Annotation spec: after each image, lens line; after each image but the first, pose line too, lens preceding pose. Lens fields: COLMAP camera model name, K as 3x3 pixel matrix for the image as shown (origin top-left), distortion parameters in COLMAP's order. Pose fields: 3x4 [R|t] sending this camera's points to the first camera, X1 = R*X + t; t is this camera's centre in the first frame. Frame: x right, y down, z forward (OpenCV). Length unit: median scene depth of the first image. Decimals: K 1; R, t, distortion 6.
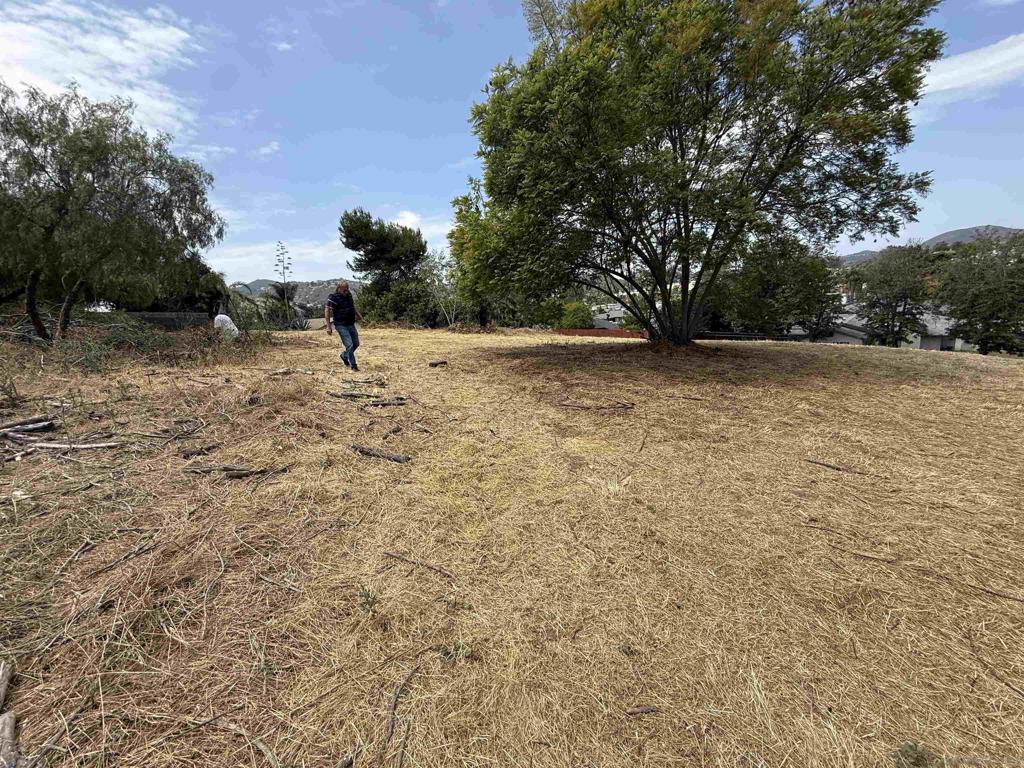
lens RADIAL K [[400.1, 0, 509.0], [0, 400.1, 380.7], [0, 0, 1]] dist [-0.000189, 0.000000]
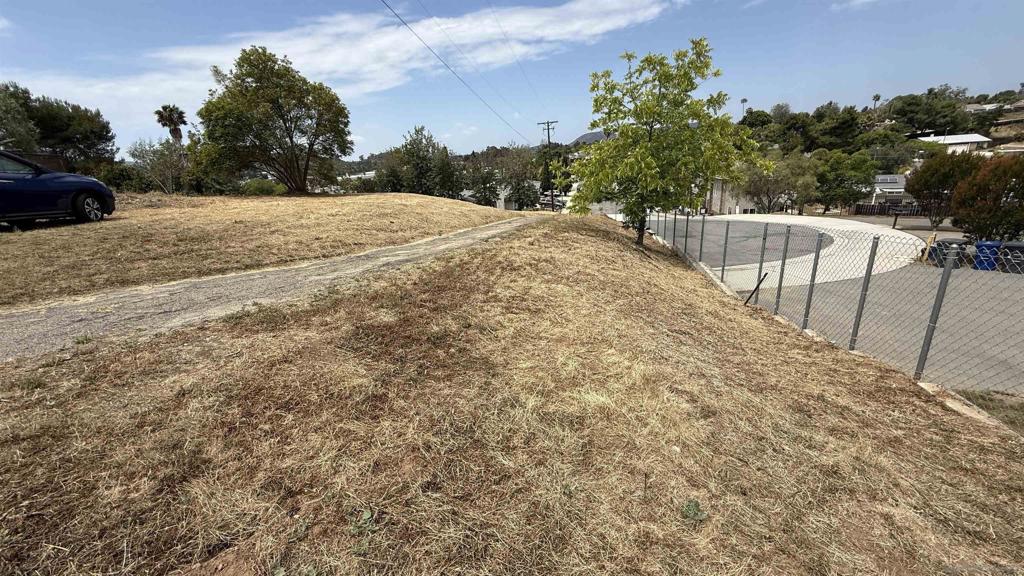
lens RADIAL K [[411.5, 0, 511.9], [0, 411.5, 286.1], [0, 0, 1]] dist [0.002037, -0.000248]
pose [[0.814686, -0.141365, 0.562408, -0.016090], [0.115428, 0.989956, 0.081627, 0.126542], [-0.568299, -0.001582, 0.822821, -0.558793]]
